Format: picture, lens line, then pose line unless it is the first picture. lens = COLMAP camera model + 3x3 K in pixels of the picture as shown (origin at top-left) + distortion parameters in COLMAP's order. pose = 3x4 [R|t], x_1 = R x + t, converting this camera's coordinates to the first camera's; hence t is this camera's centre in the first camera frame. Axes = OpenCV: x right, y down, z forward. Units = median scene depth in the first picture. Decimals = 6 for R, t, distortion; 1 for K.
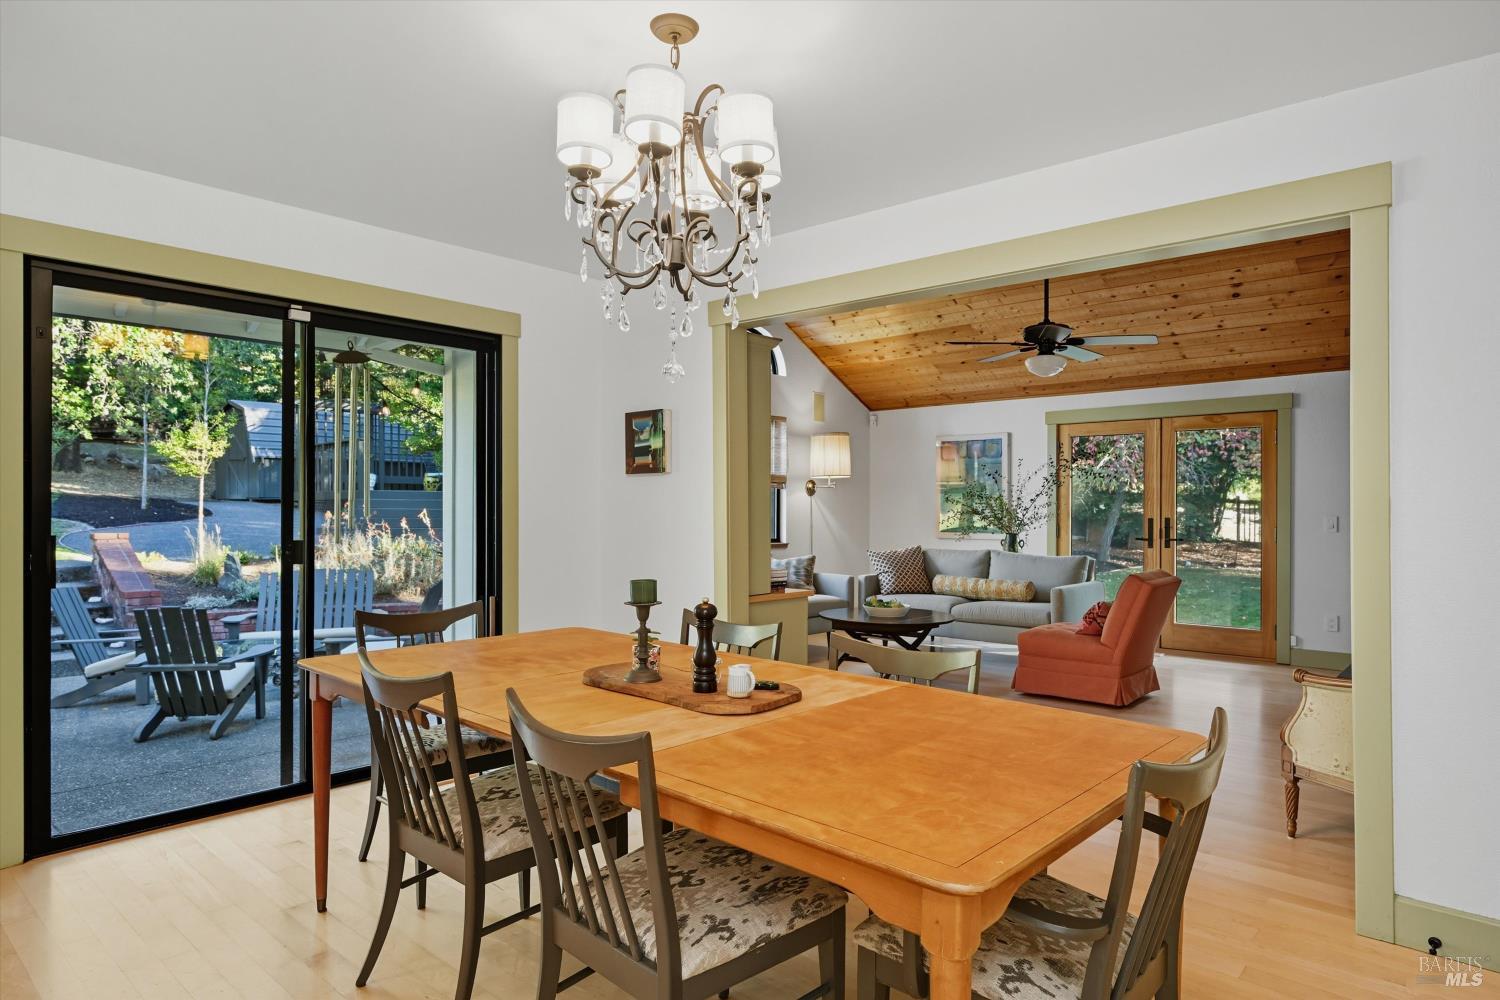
lens RADIAL K [[864.7, 0, 754.6], [0, 864.7, 508.9], [0, 0, 1]] dist [-0.004561, 0.001332]
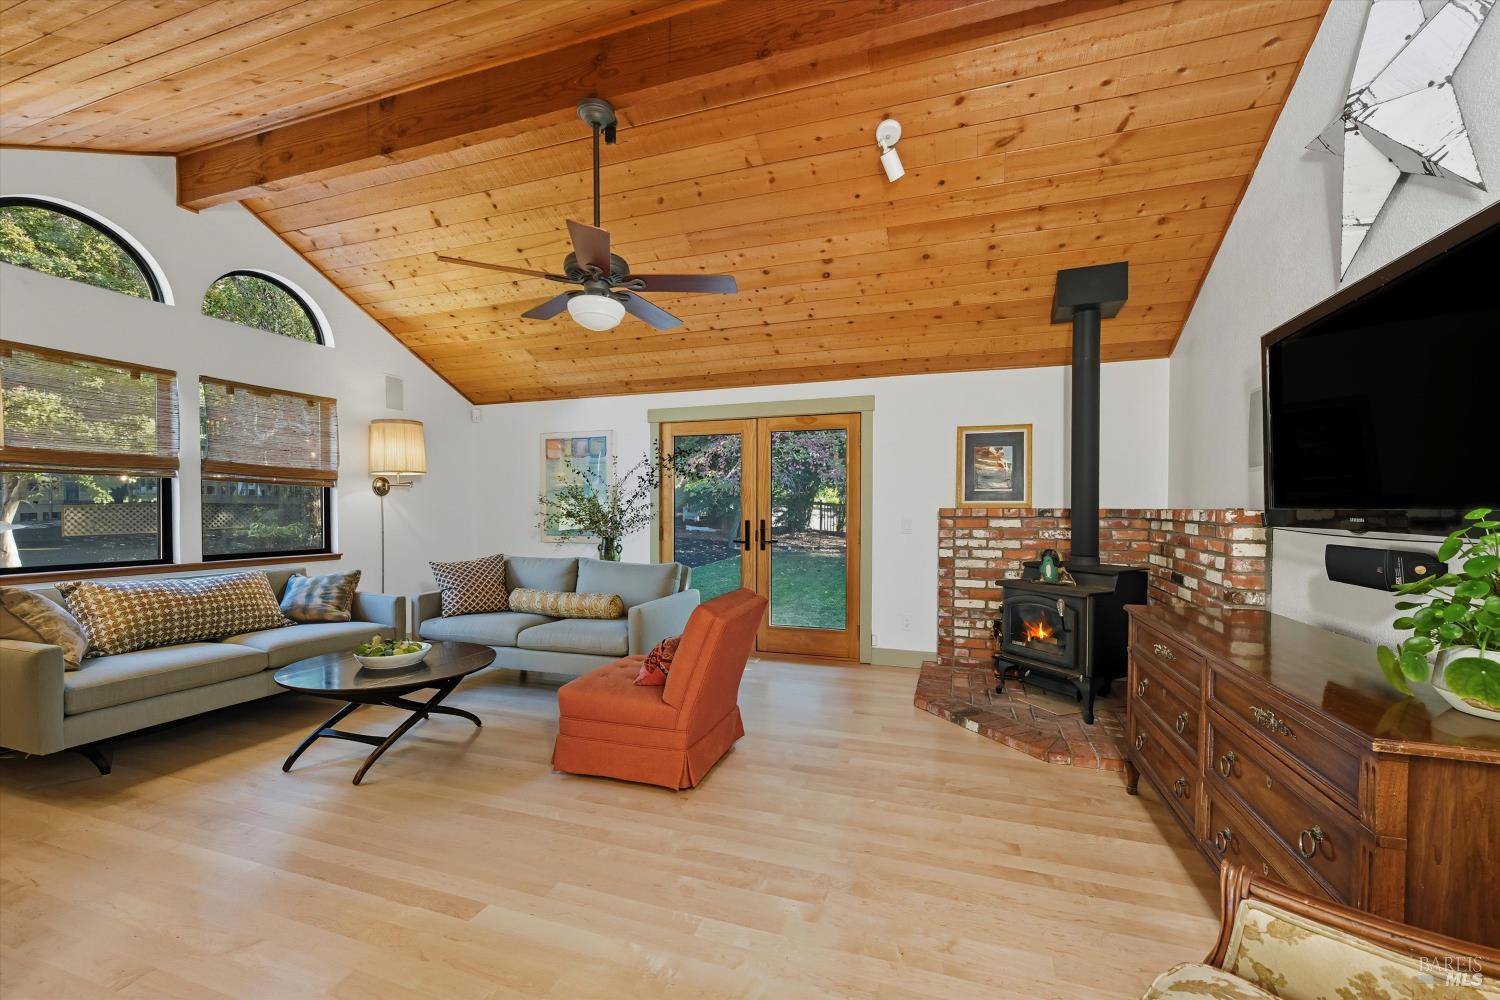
lens RADIAL K [[602.8, 0, 747.8], [0, 602.8, 512.5], [0, 0, 1]] dist [-0.002289, -0.000213]
pose [[0.924071, -0.003764, 0.382202, 0.193063], [0.001101, 0.999974, 0.007187, -0.003045], [-0.382219, -0.006221, 0.924051, 0.360014]]
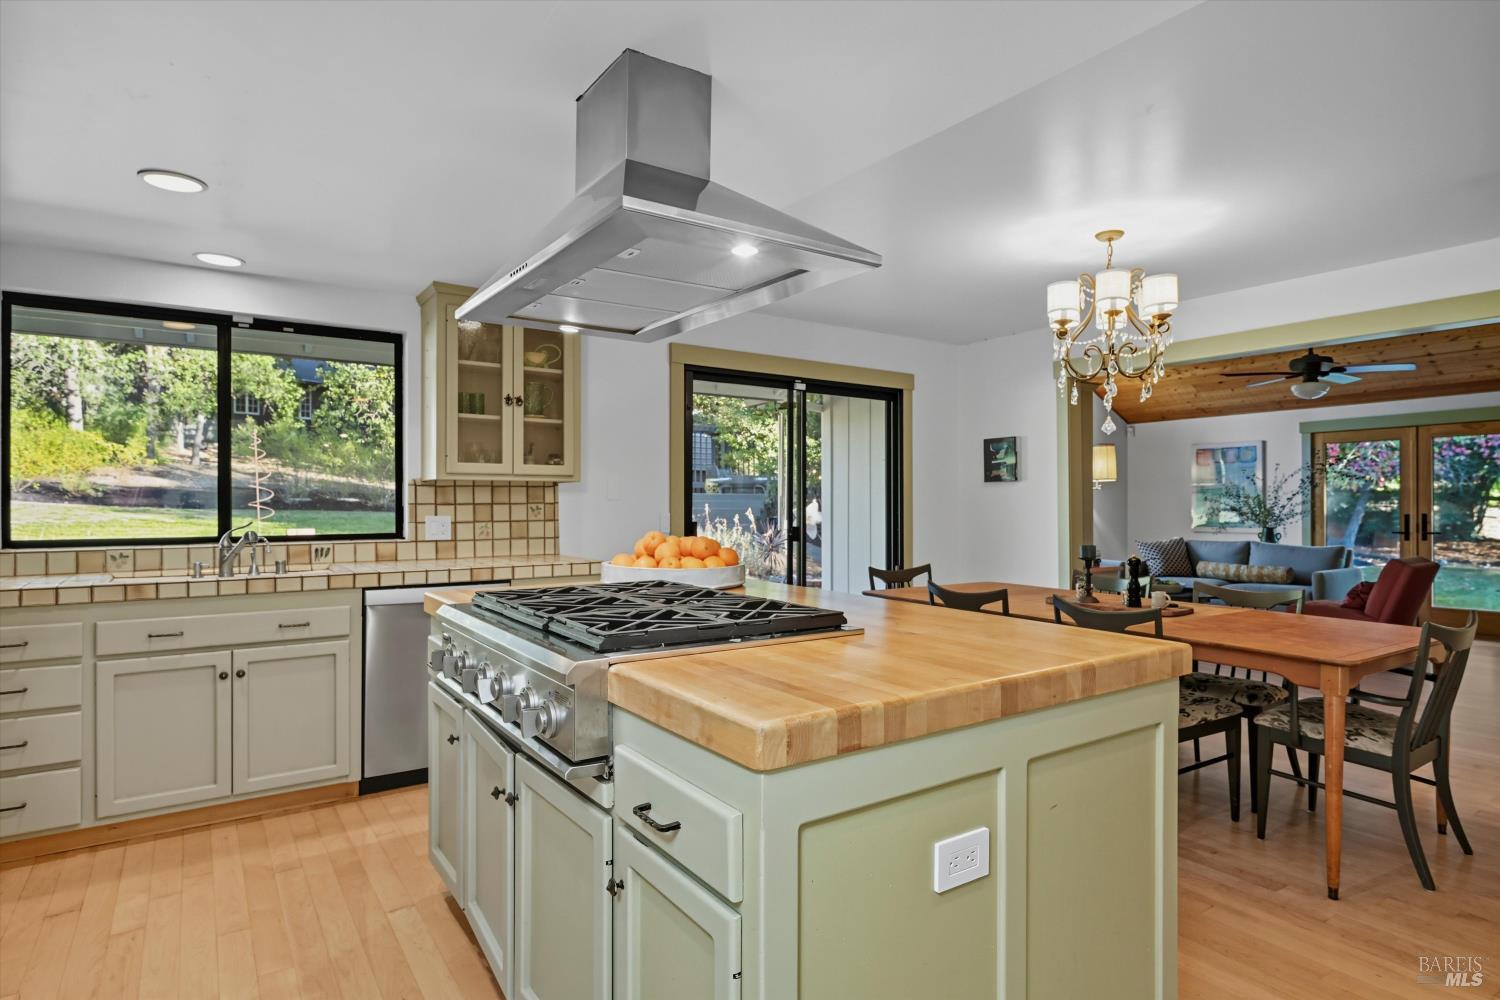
lens RADIAL K [[809.8, 0, 758.3], [0, 809.8, 502.6], [0, 0, 1]] dist [0.002556, -0.001645]
pose [[0.972434, -0.004041, -0.233142, -0.120287], [0.002257, 0.999966, -0.007918, 0.001966], [0.233166, 0.007174, 0.972411, -0.231716]]
